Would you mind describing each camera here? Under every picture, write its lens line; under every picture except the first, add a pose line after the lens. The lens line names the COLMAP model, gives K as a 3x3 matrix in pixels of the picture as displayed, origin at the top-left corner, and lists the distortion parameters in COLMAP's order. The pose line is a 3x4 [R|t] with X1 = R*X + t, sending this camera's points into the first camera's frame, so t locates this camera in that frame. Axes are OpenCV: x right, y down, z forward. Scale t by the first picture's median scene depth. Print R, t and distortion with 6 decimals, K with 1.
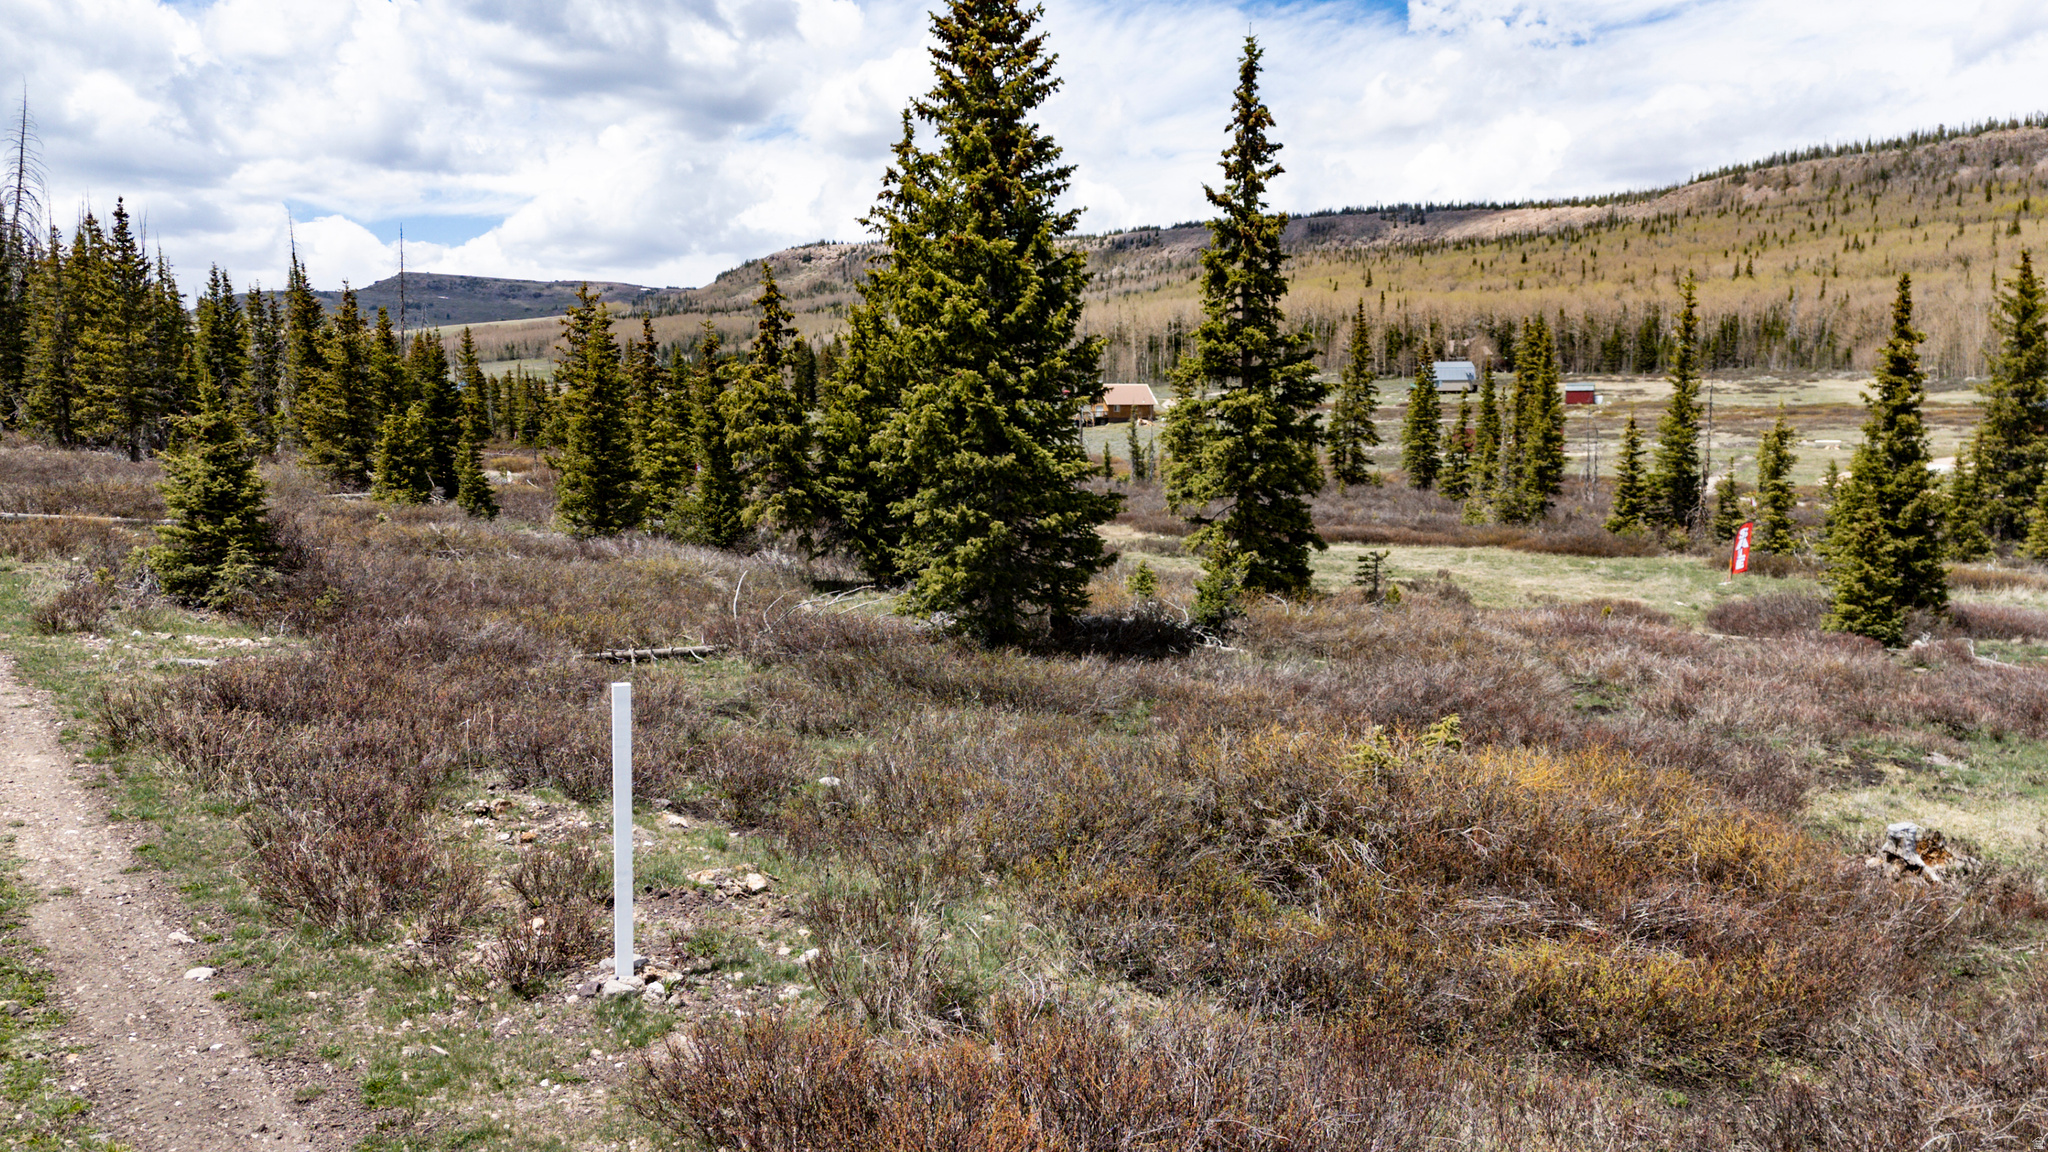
lens RADIAL K [[1503.3, 0, 1024.7], [0, 1503.3, 577.5], [0, 0, 1]] dist [0.066796, -0.057333]
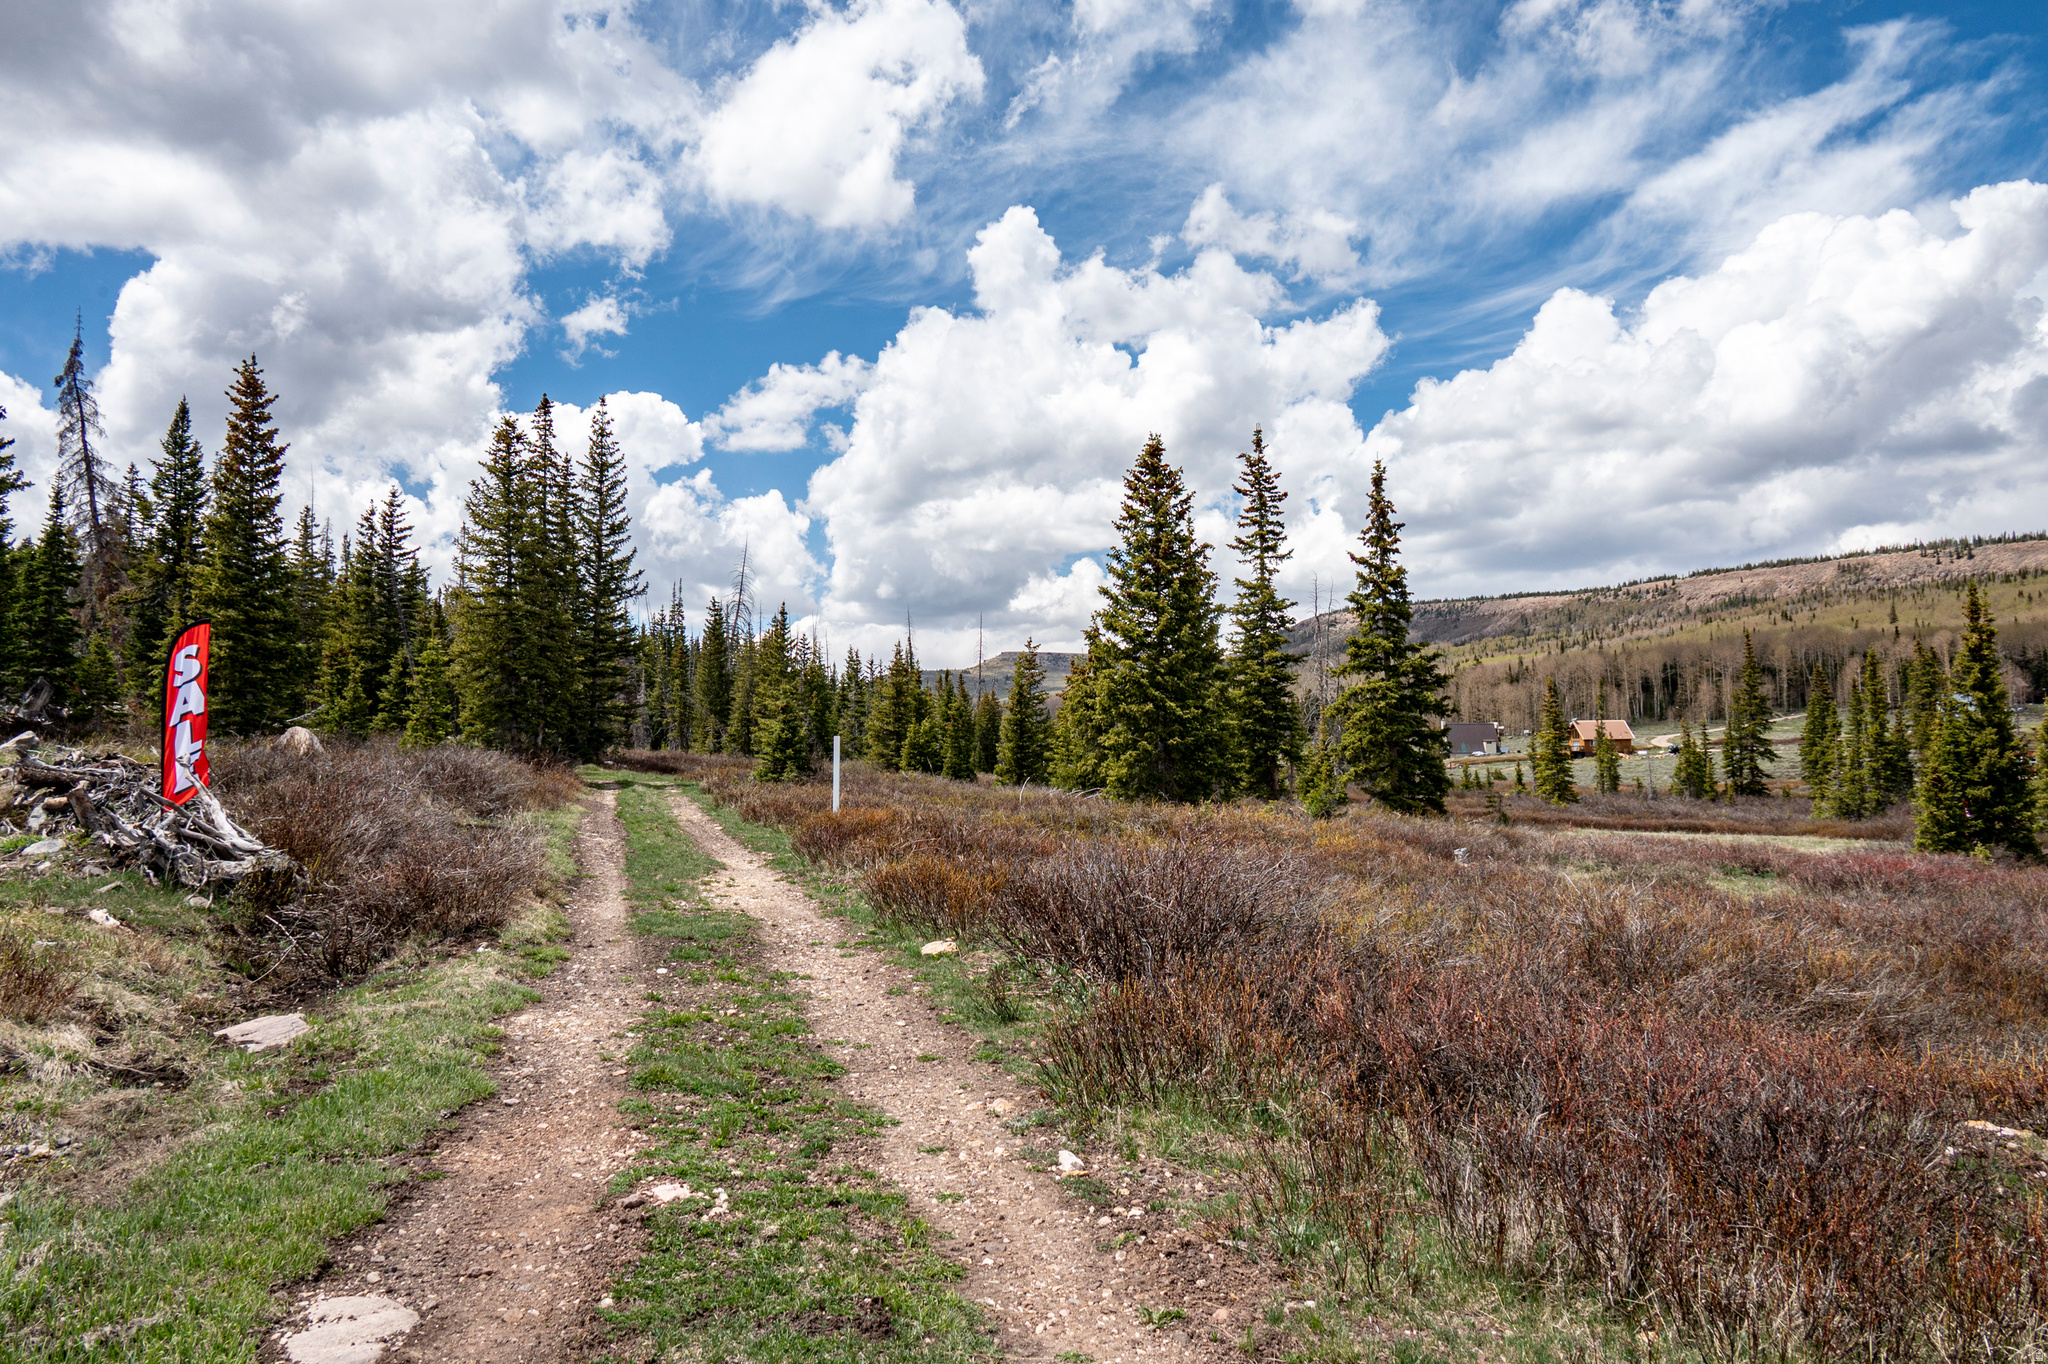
lens RADIAL K [[1413.6, 0, 1021.8], [0, 1413.6, 682.1], [0, 0, 1]] dist [0.008508, 0.003008]
pose [[0.927767, -0.032398, -0.371751, 0.218085], [-0.030998, 0.986090, -0.163298, 0.079415], [0.371870, 0.163026, 0.913857, -0.286238]]
